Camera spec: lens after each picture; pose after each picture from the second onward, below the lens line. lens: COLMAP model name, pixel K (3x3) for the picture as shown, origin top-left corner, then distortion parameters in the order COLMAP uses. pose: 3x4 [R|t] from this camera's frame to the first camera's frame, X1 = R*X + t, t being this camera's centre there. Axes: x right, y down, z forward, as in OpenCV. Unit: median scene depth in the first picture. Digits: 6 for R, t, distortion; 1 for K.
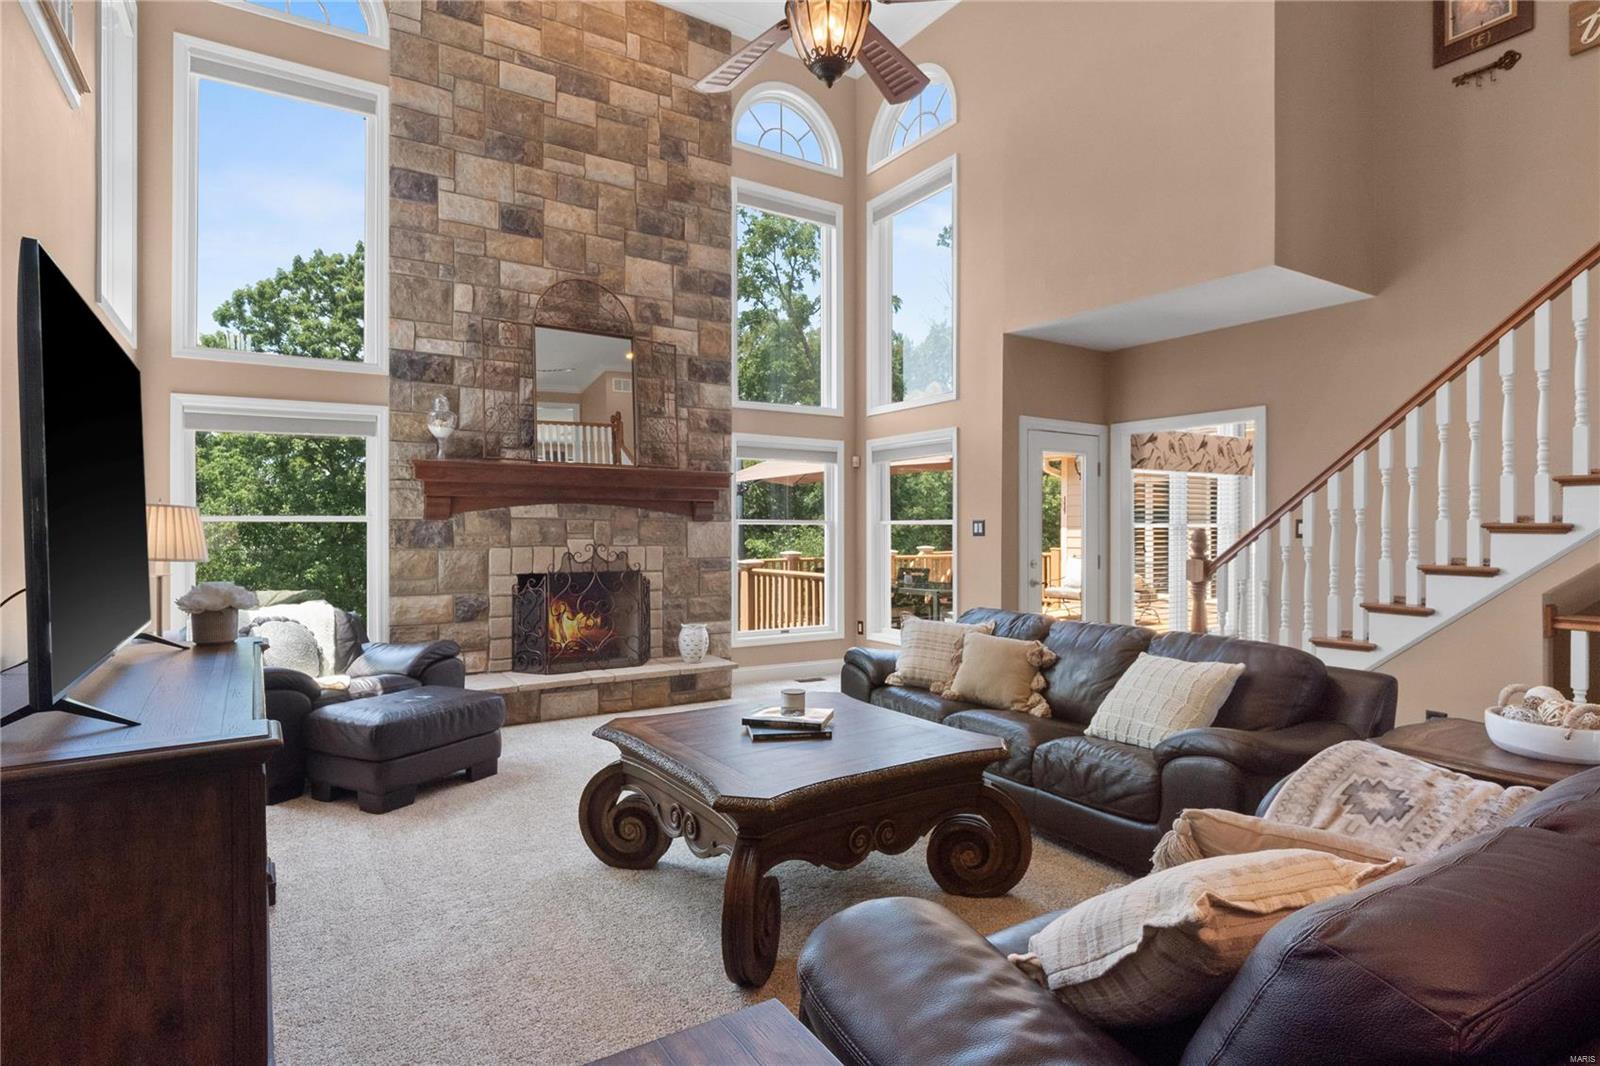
lens RADIAL K [[822.2, 0, 800.0], [0, 822.2, 533.0], [0, 0, 1]] dist [0.002568, -0.020250]
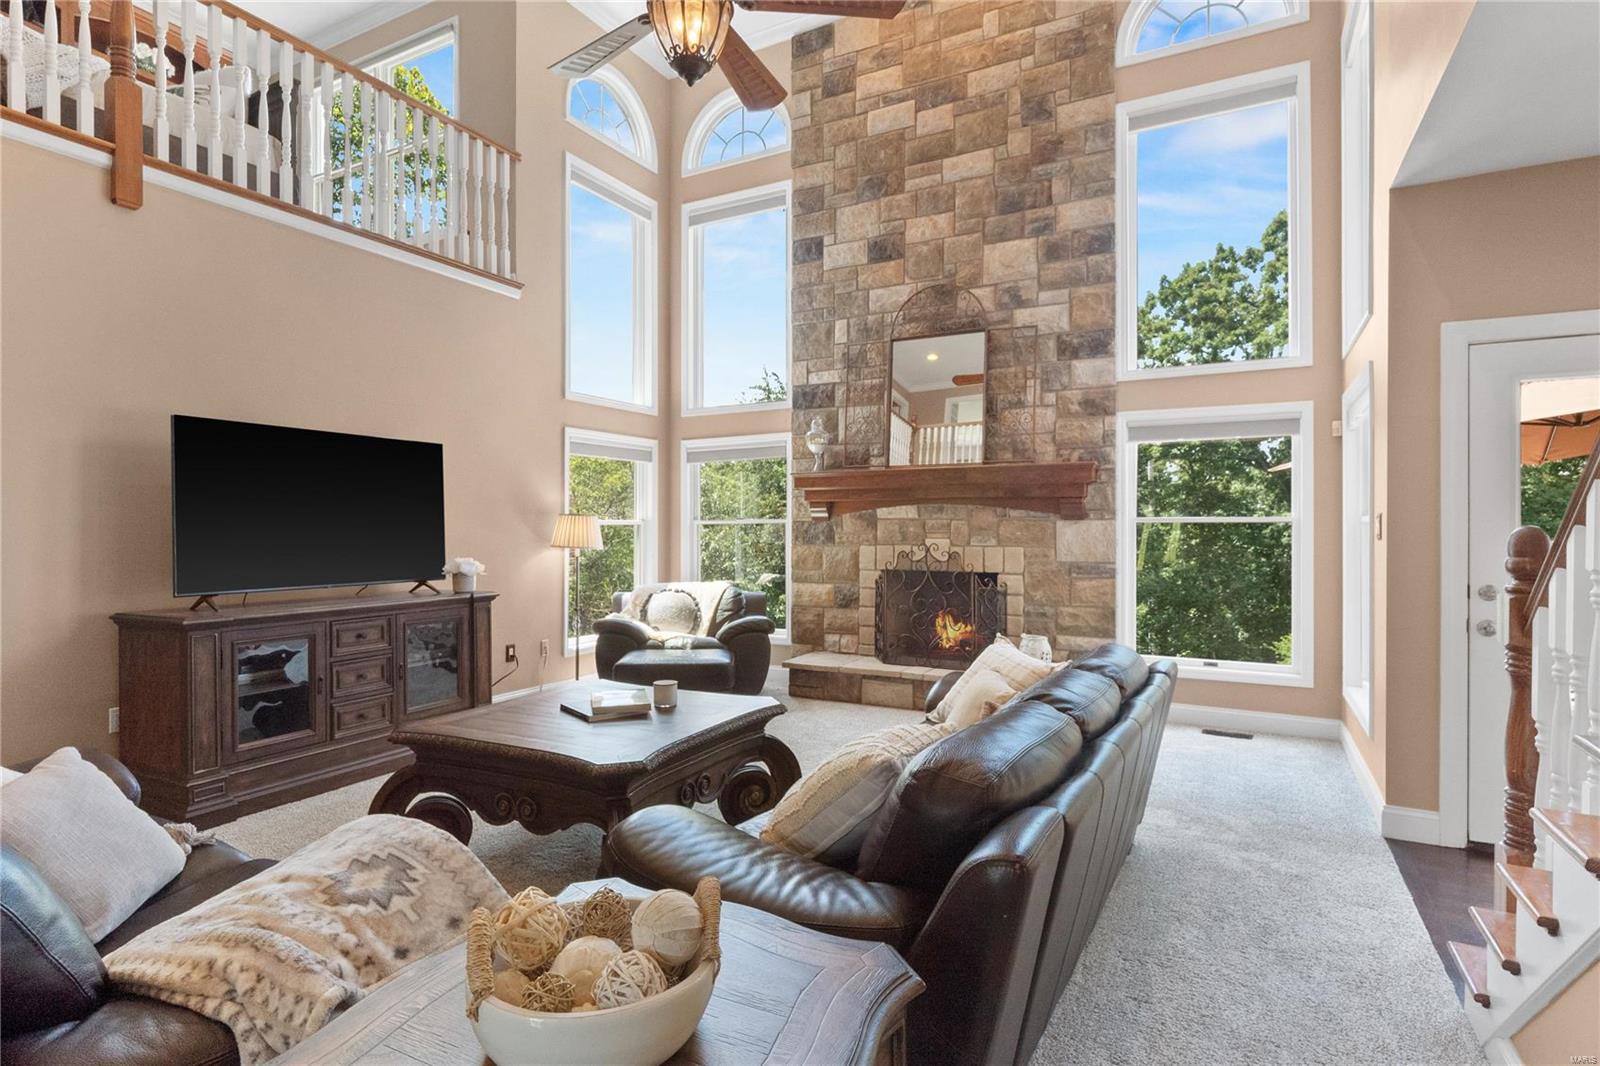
lens RADIAL K [[822.2, 0, 800.0], [0, 822.2, 533.0], [0, 0, 1]] dist [0.002568, -0.020250]
pose [[0.475528, 0.003642, -0.879693, 0.553987], [-0.005565, 0.999984, 0.001132, 0.000225], [0.879683, 0.004357, 0.475541, 0.364846]]
